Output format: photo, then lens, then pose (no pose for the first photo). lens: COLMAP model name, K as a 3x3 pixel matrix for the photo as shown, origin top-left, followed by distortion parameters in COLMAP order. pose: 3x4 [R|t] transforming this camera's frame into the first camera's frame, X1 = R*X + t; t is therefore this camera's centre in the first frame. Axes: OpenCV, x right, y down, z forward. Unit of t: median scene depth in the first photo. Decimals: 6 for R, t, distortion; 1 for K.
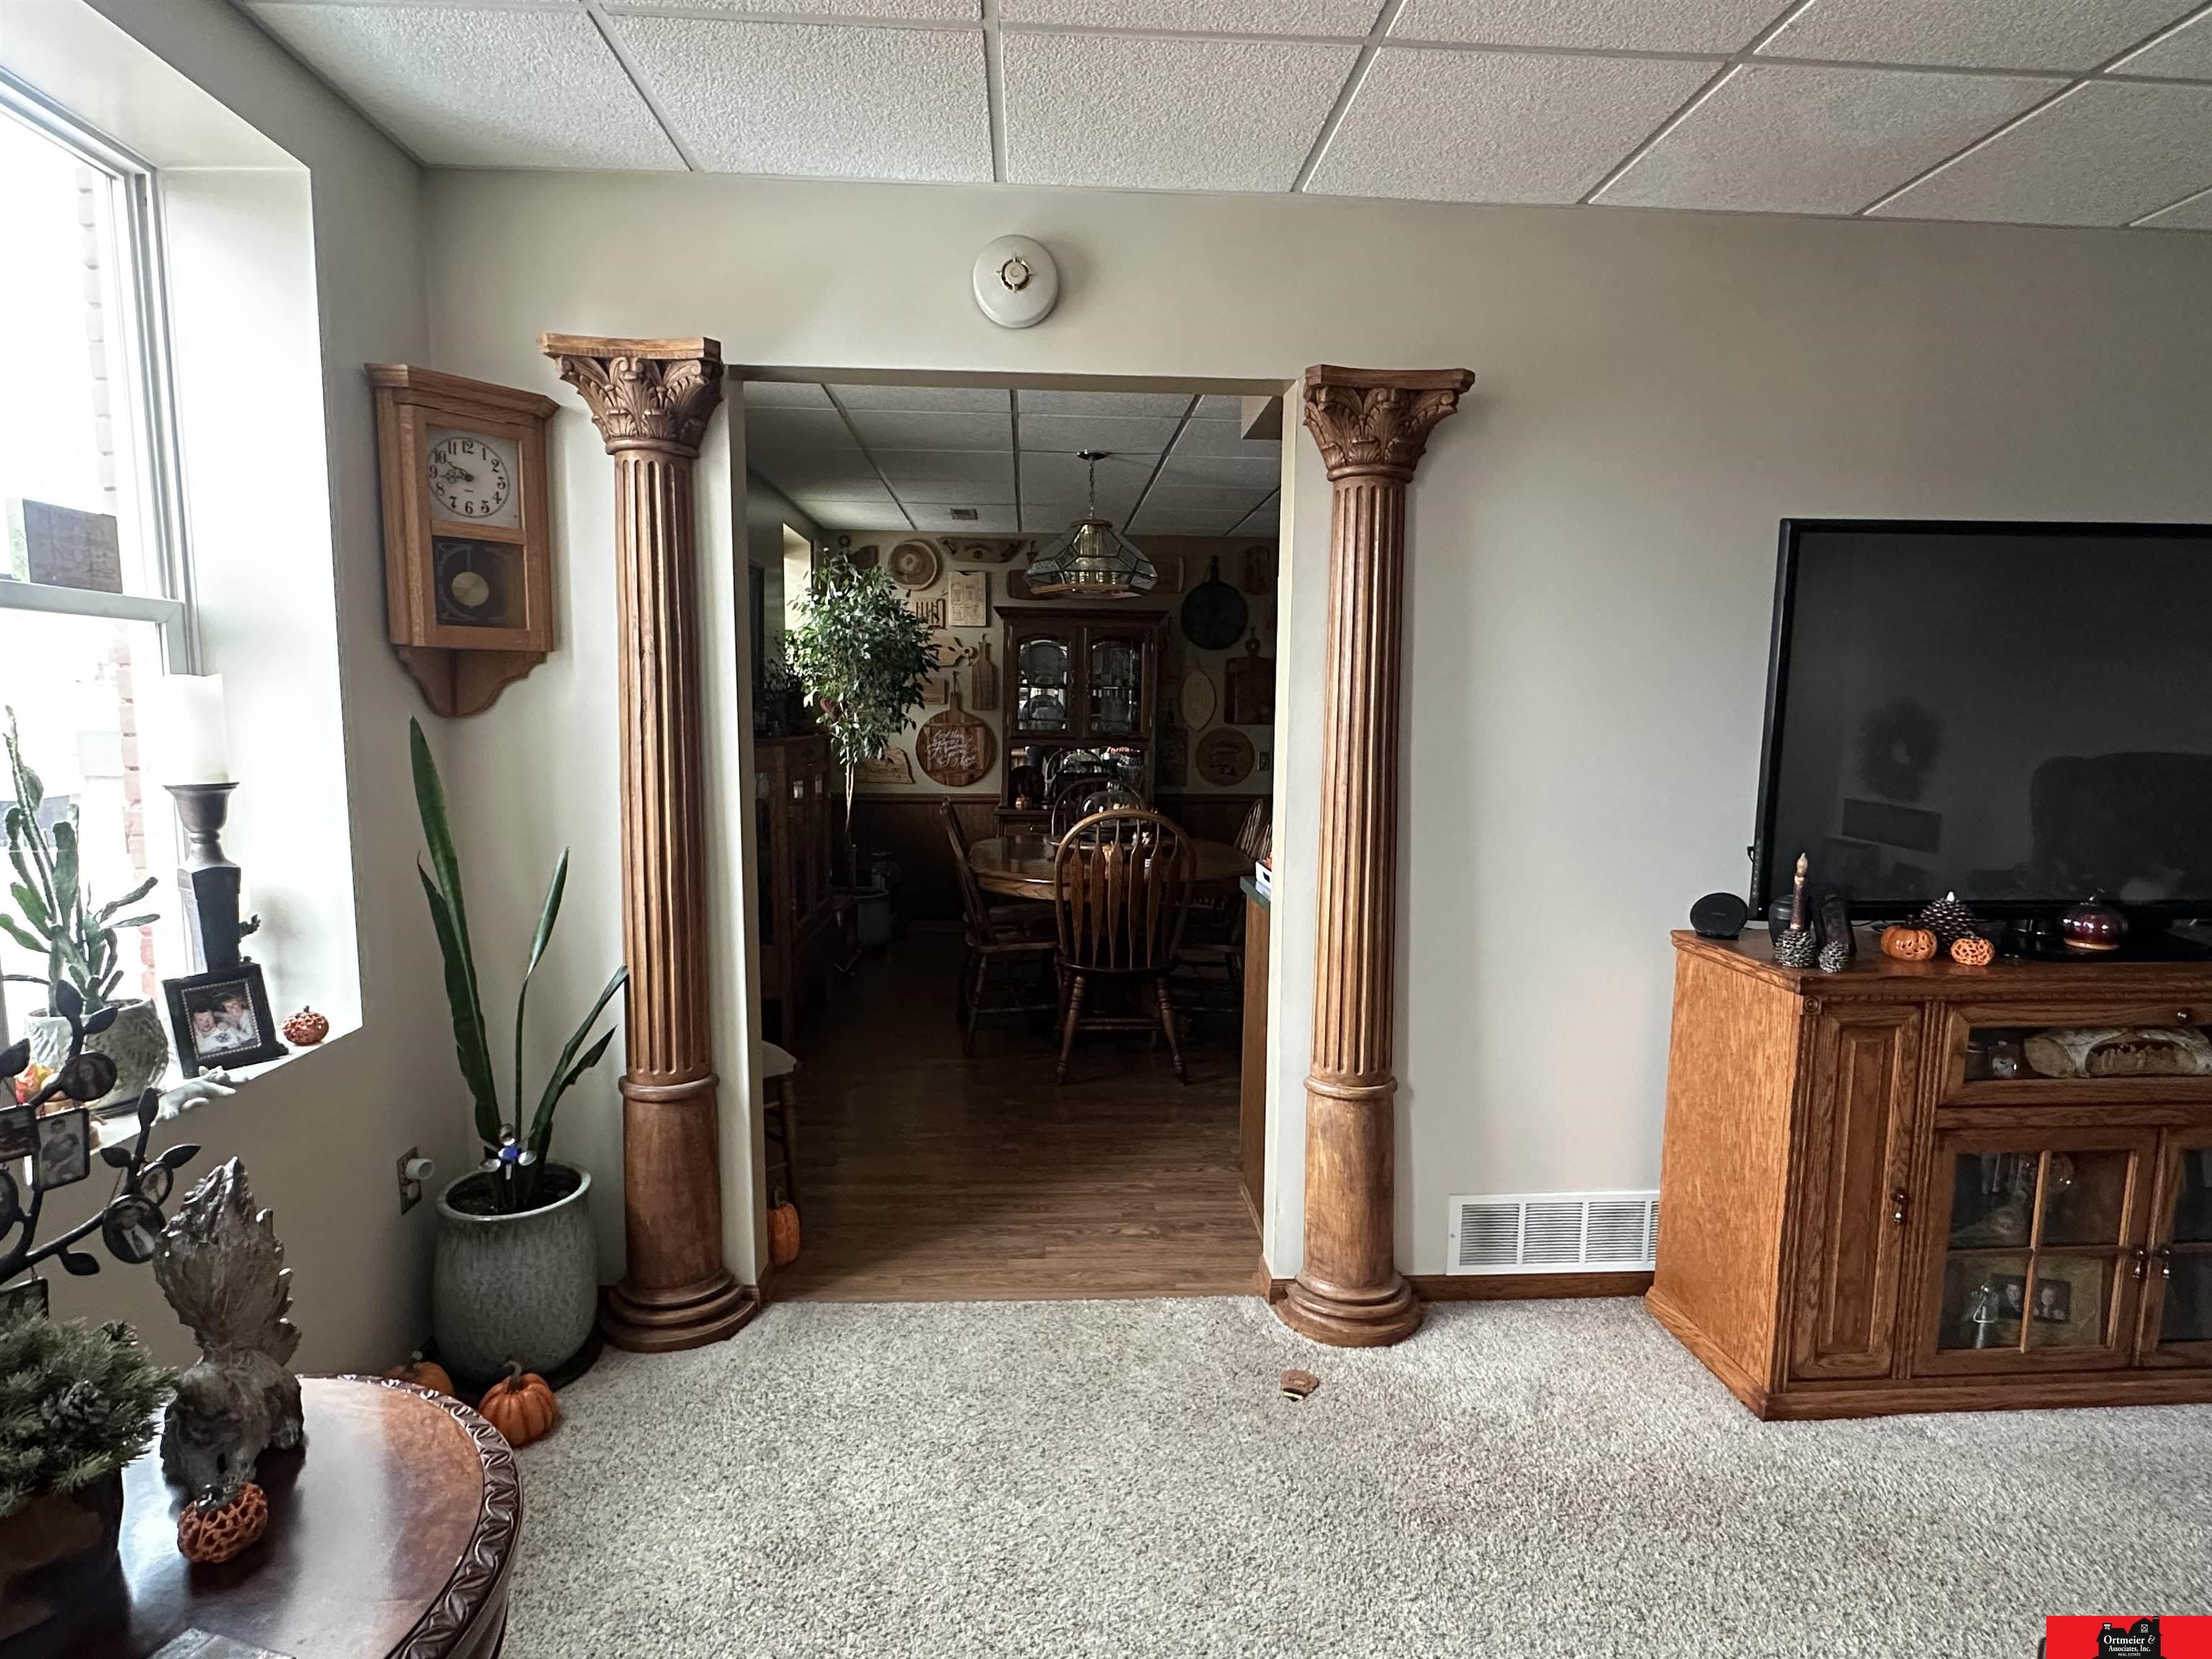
lens RADIAL K [[1137.2, 0, 1088.2], [0, 1137.2, 839.6], [0, 0, 1]] dist [-0.005592, 0.001838]
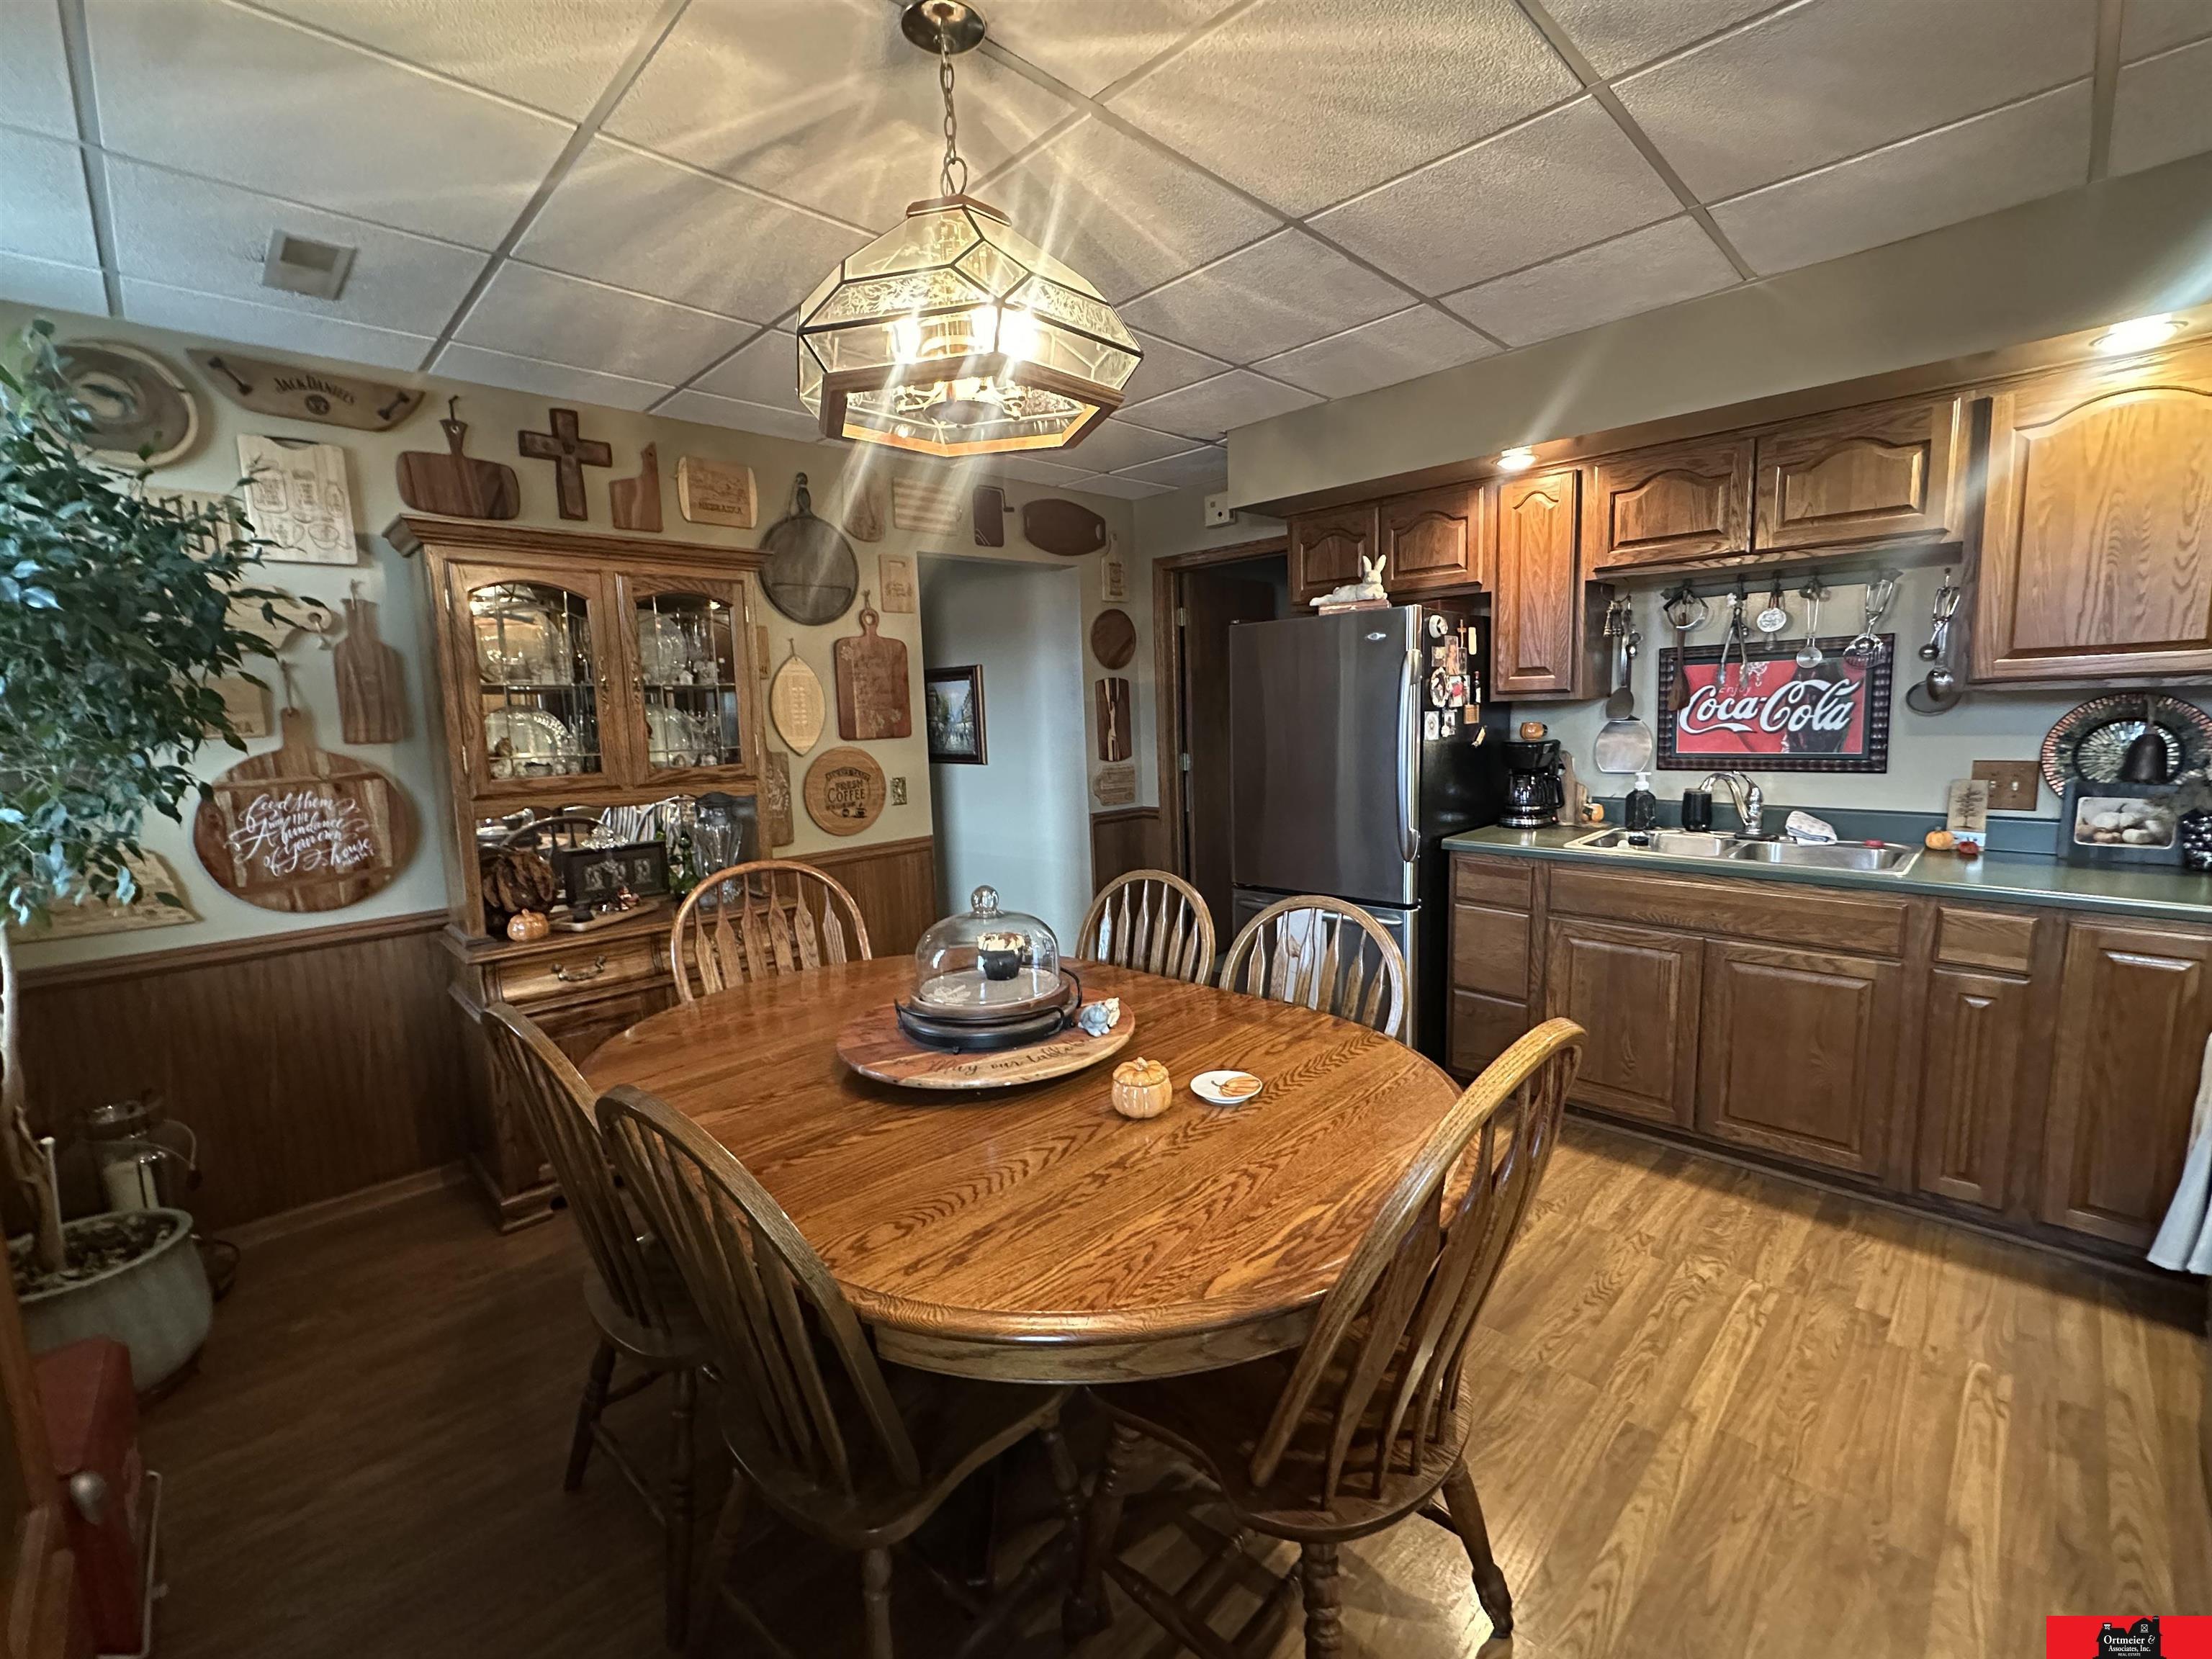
lens RADIAL K [[934.0, 0, 1102.4], [0, 934.0, 825.2], [0, 0, 1]] dist [-0.011004, 0.001900]
pose [[0.742583, -0.121563, 0.658629, -0.126084], [0.117475, 0.991786, 0.050603, -0.063984], [-0.659370, 0.039795, 0.750764, 0.510691]]
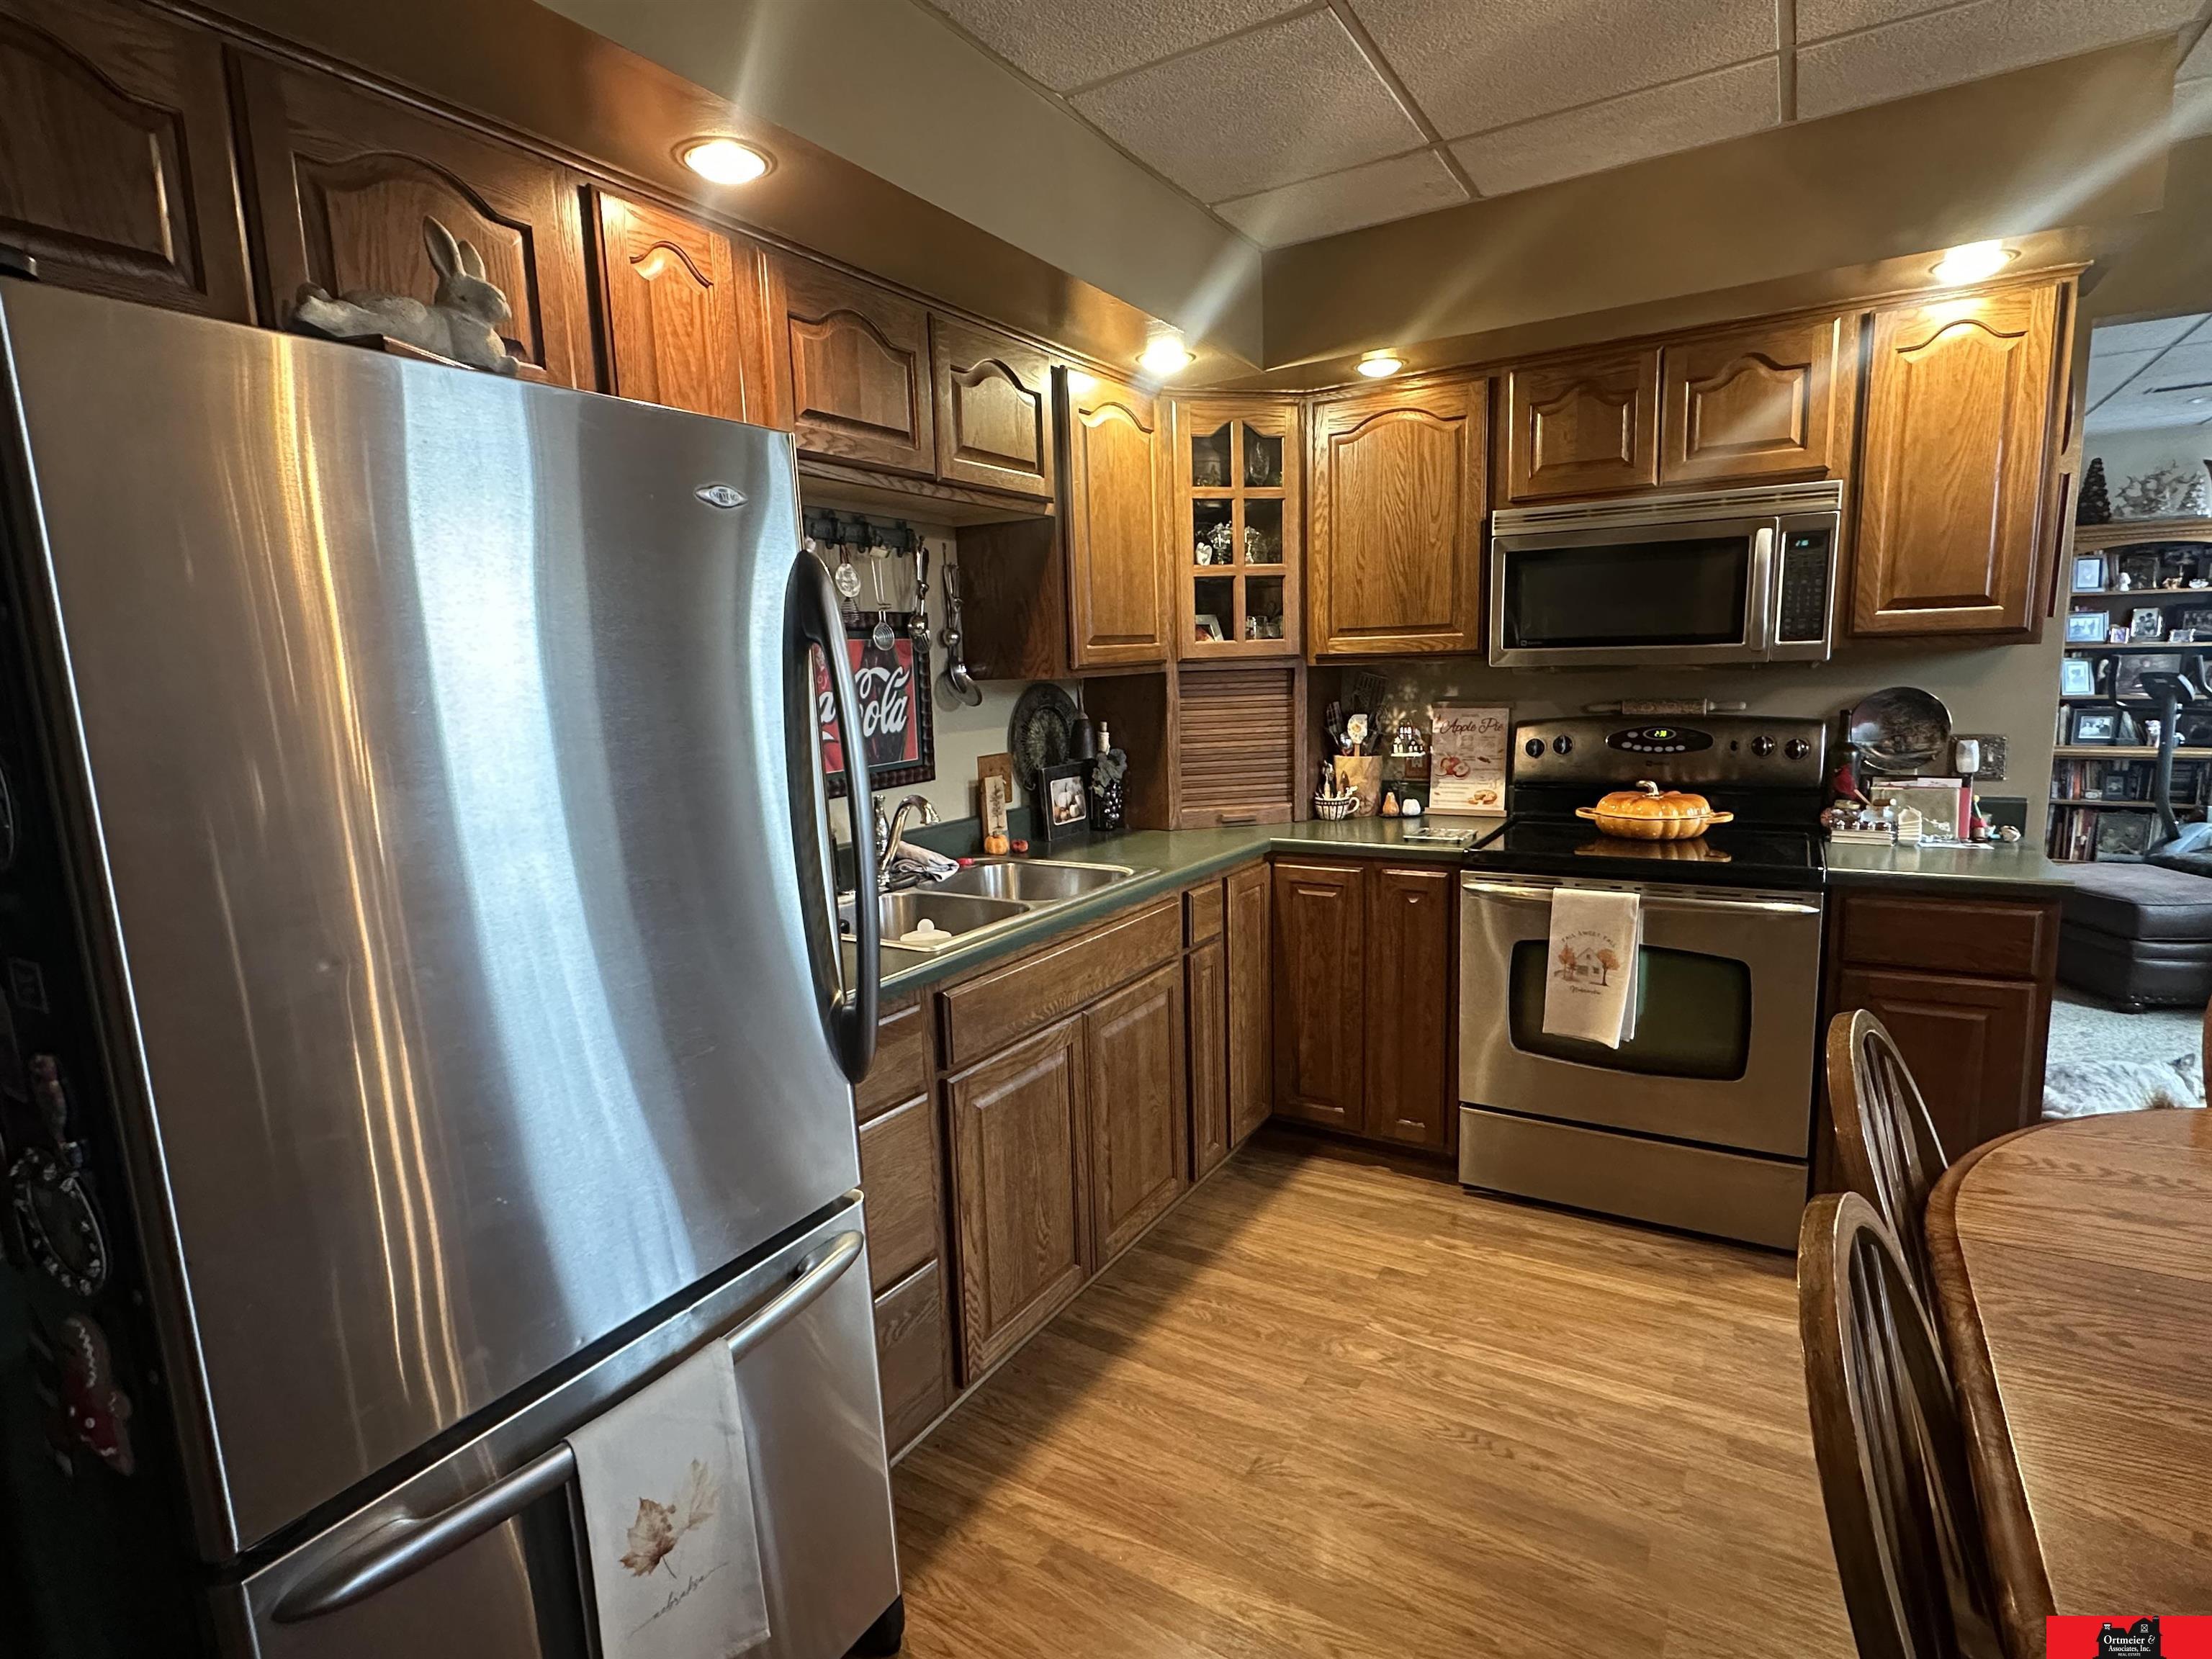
lens RADIAL K [[1110.9, 0, 1112.5], [0, 1110.9, 831.8], [0, 0, 1]] dist [-0.000723, 0.000859]
pose [[-0.834292, -0.060365, 0.548008, 0.151234], [0.091264, 0.965153, 0.245256, -0.106069], [-0.543717, 0.254629, -0.799710, 0.930213]]
